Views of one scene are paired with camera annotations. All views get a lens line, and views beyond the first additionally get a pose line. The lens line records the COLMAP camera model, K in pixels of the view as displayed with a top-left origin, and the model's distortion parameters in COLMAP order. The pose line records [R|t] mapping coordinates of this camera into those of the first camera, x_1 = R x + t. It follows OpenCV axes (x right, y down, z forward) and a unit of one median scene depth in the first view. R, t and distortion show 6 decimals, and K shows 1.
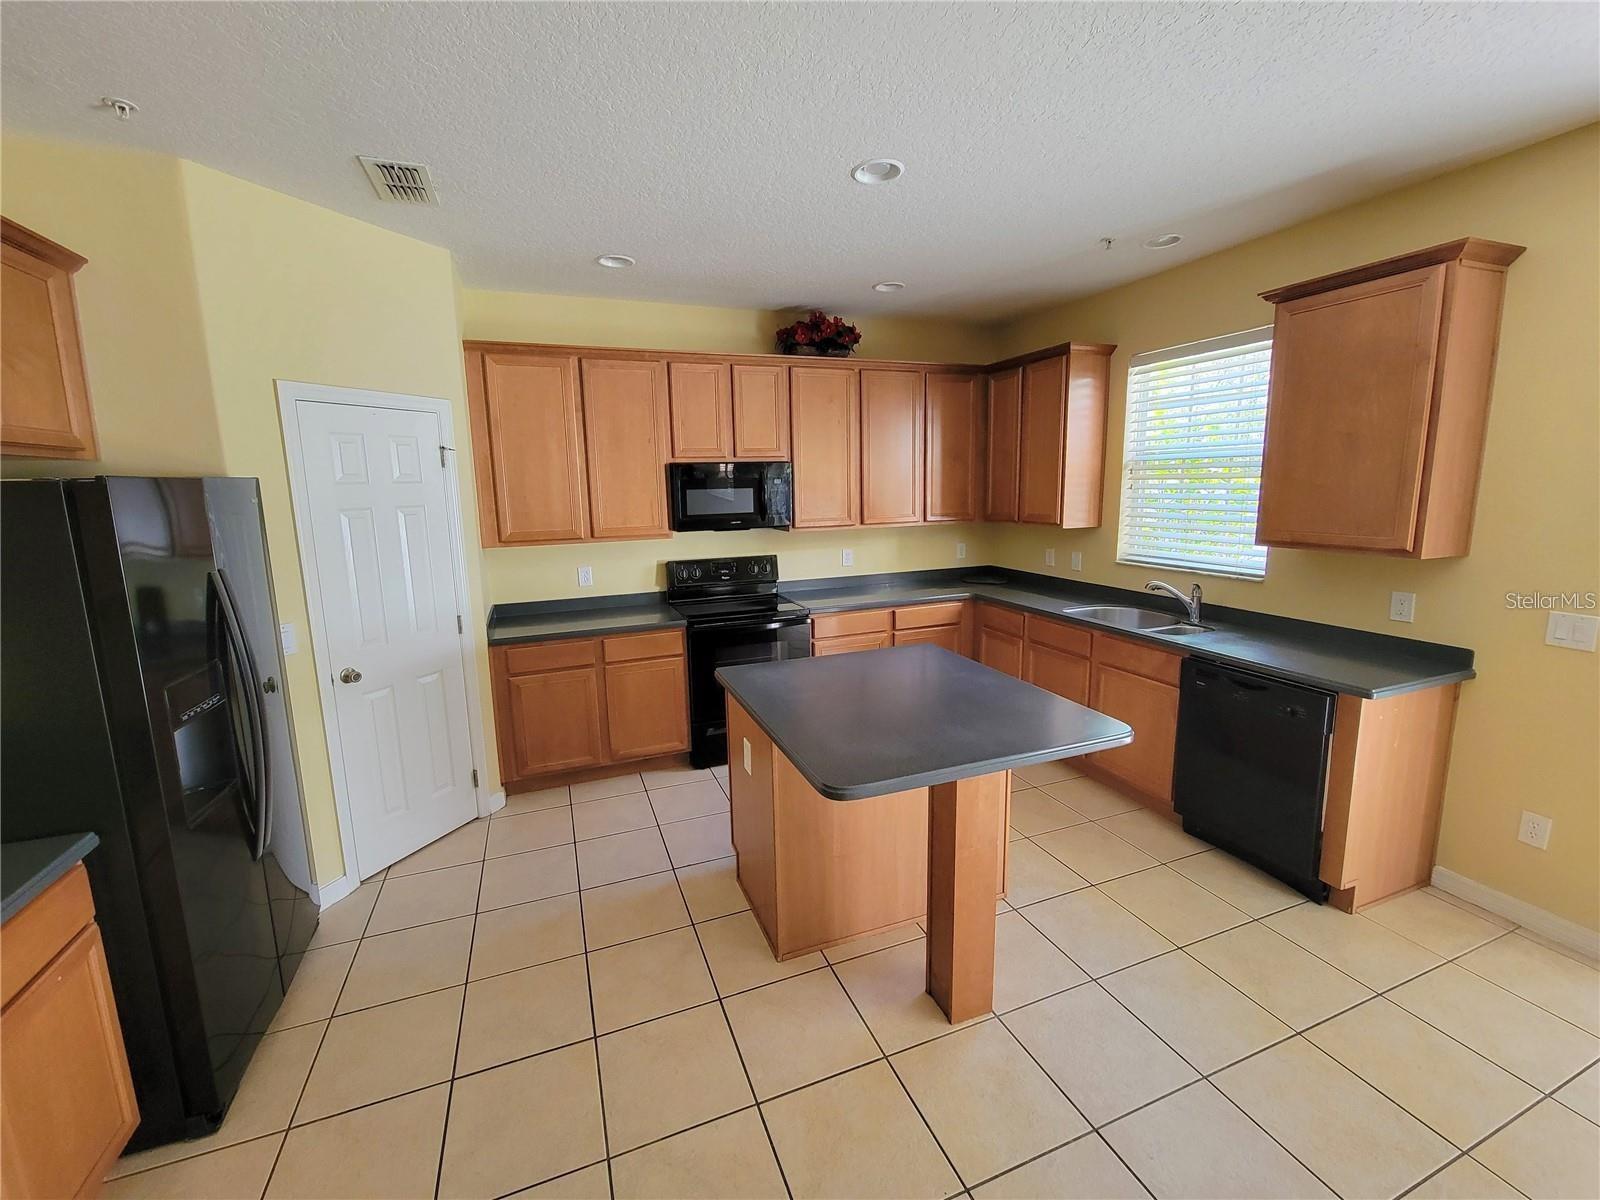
lens RADIAL K [[656.4, 0, 795.4], [0, 656.4, 583.1], [0, 0, 1]] dist [-0.001968, -0.000396]
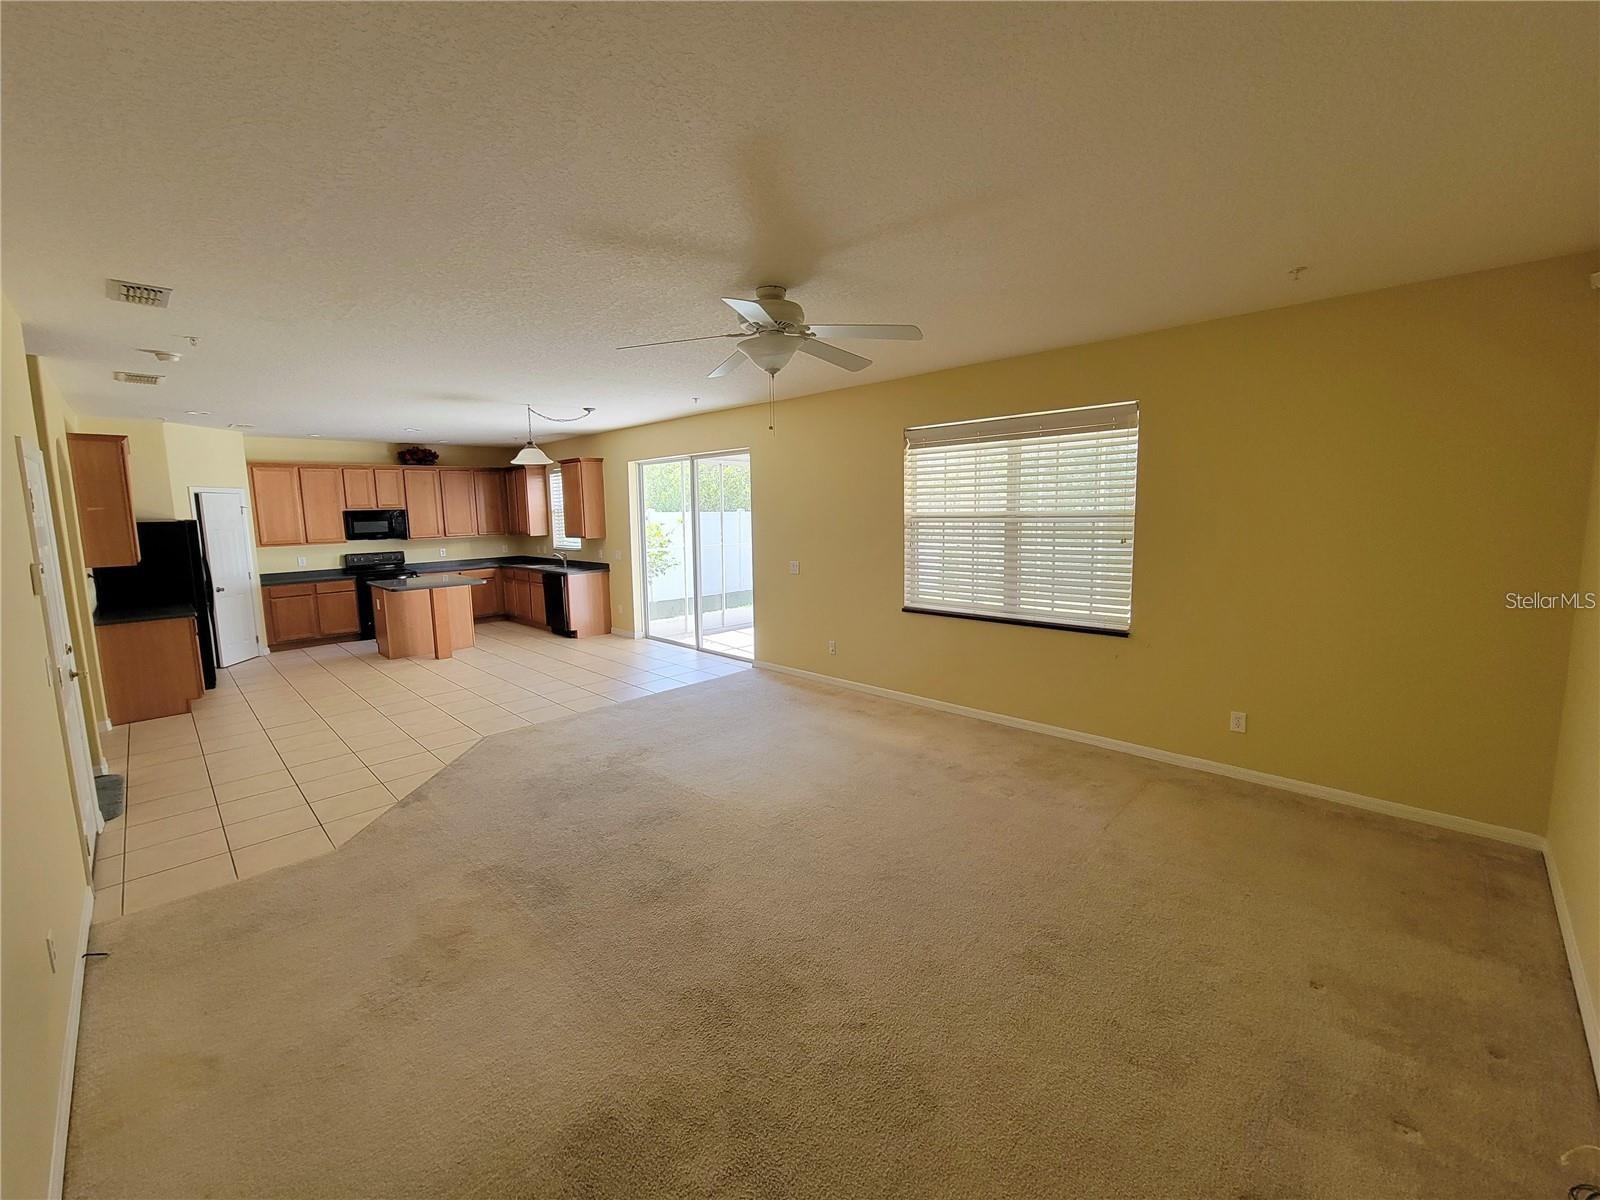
lens RADIAL K [[656.4, 0, 795.4], [0, 656.4, 583.1], [0, 0, 1]] dist [-0.001968, -0.000396]
pose [[0.916764, -0.047736, 0.396567, 0.353586], [0.065151, 0.997408, -0.030553, 0.259061], [-0.394081, 0.053847, 0.917497, -1.827648]]
